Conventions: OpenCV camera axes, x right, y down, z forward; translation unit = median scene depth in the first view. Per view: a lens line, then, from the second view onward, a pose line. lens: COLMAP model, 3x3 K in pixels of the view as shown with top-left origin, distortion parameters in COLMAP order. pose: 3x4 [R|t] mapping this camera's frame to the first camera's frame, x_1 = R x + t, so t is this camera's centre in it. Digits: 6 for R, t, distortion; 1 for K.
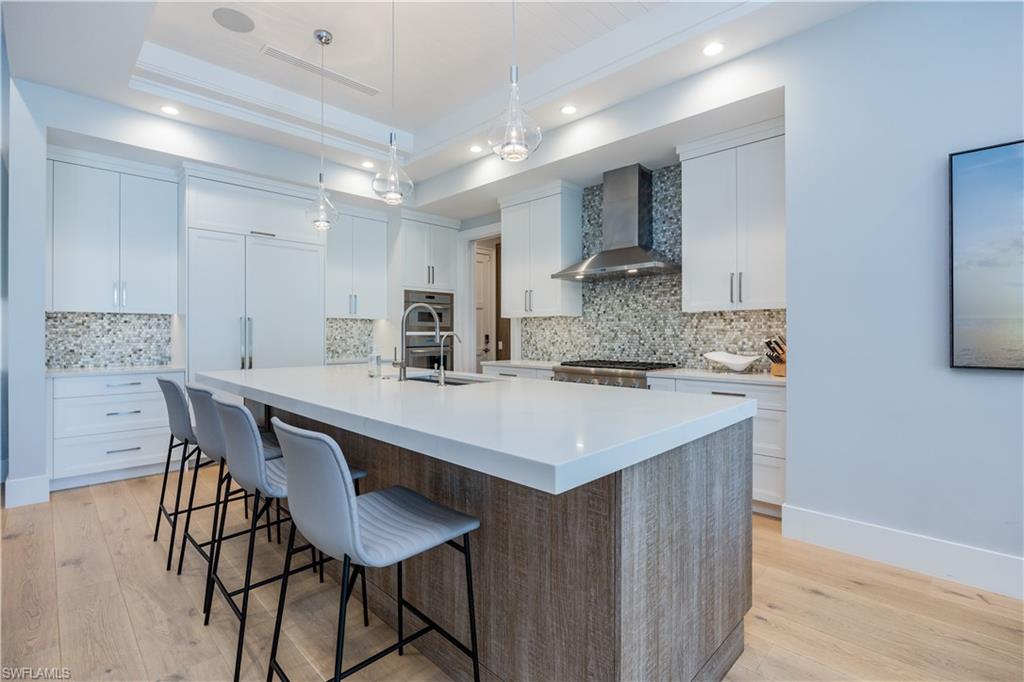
lens RADIAL K [[467.2, 0, 507.5], [0, 467.2, 336.7], [0, 0, 1]] dist [-0.012522, 0.000046]
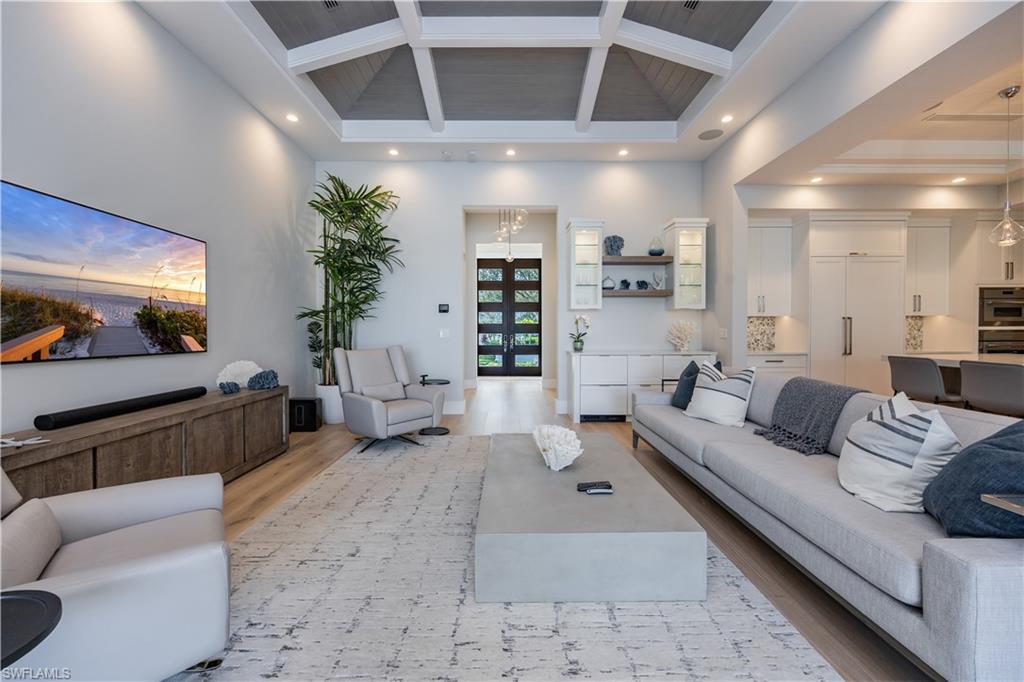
lens RADIAL K [[411.5, 0, 510.7], [0, 411.5, 332.1], [0, 0, 1]] dist [0.001901, -0.001561]
pose [[0.716006, 0.000118, -0.698095, -0.415984], [-0.001207, 0.999999, -0.001070, 0.004611], [0.698093, 0.001609, 0.716005, -0.526141]]
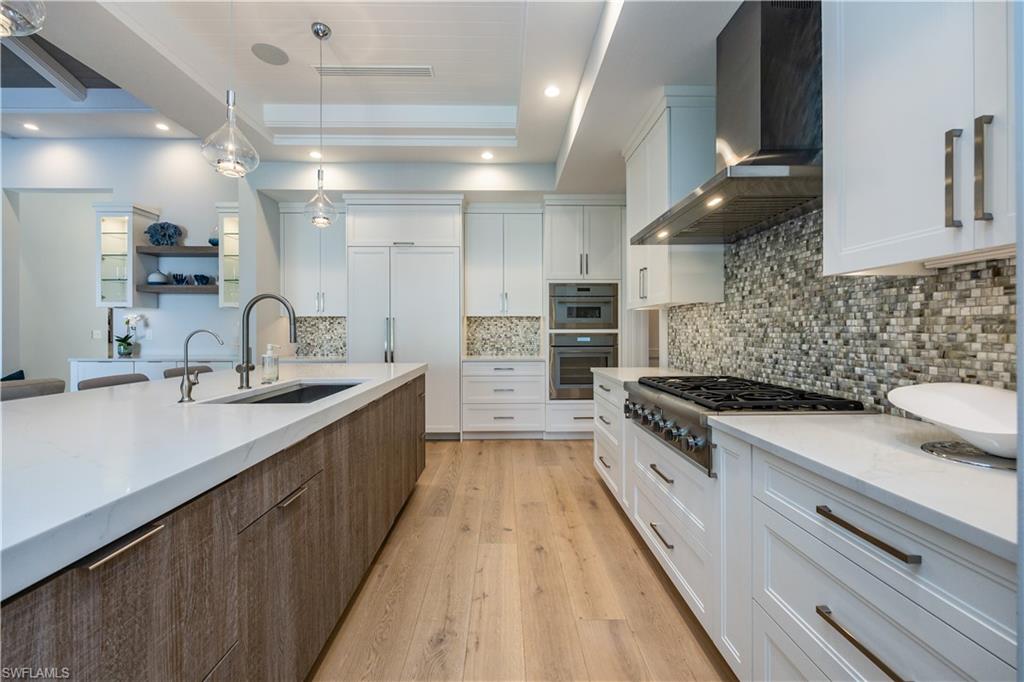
lens RADIAL K [[411.5, 0, 507.2], [0, 411.5, 332.6], [0, 0, 1]] dist [0.001901, -0.001561]
pose [[0.715837, 0.000549, -0.698267, 0.353410], [-0.003864, 0.999987, -0.003176, -0.001823], [0.698257, 0.004971, 0.715830, 0.461288]]
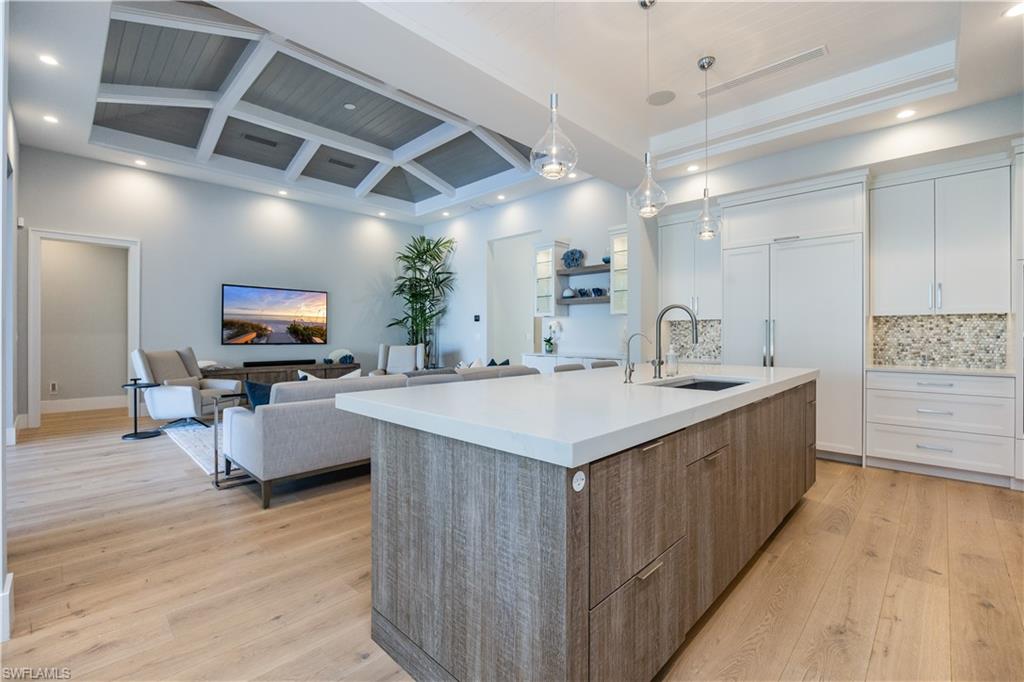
lens RADIAL K [[445.8, 0, 512.0], [0, 445.8, 336.2], [0, 0, 1]] dist [-0.010895, 0.001220]
pose [[0.017775, 0.002986, -0.999838, 0.454591], [-0.007626, 0.999967, 0.002850, -0.001103], [0.999813, 0.007574, 0.017797, 0.372611]]
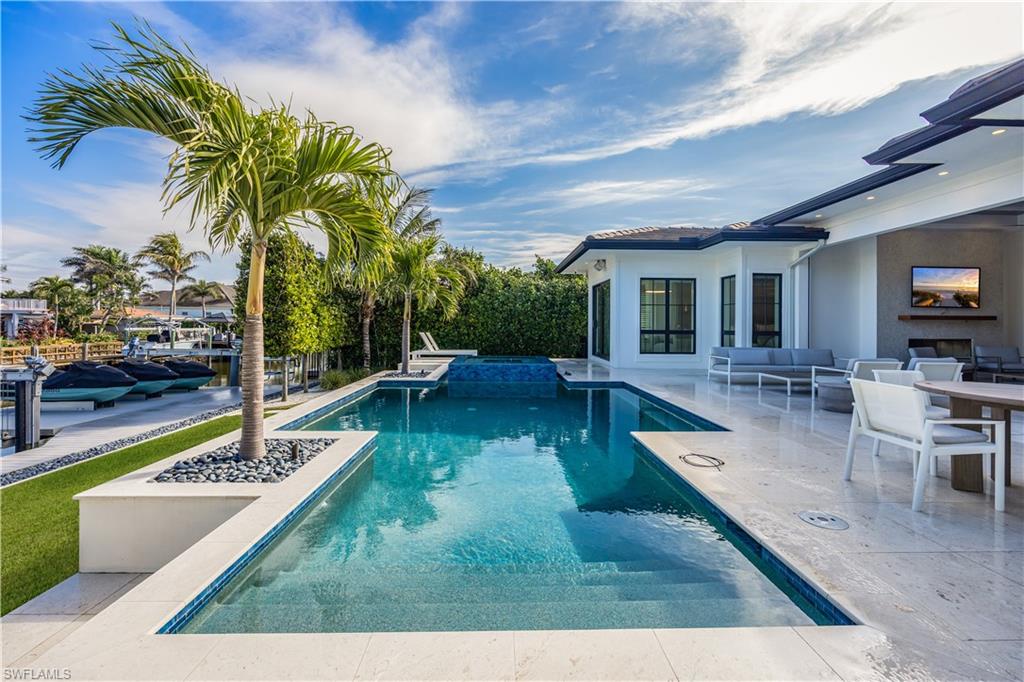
lens RADIAL K [[411.5, 0, 508.6], [0, 411.5, 334.3], [0, 0, 1]] dist [0.001901, -0.001561]
pose [[-0.692071, -0.006465, -0.721800, 1.882601], [-0.014154, 0.999889, 0.004615, 0.203252], [0.721691, 0.013411, -0.692086, -0.659432]]
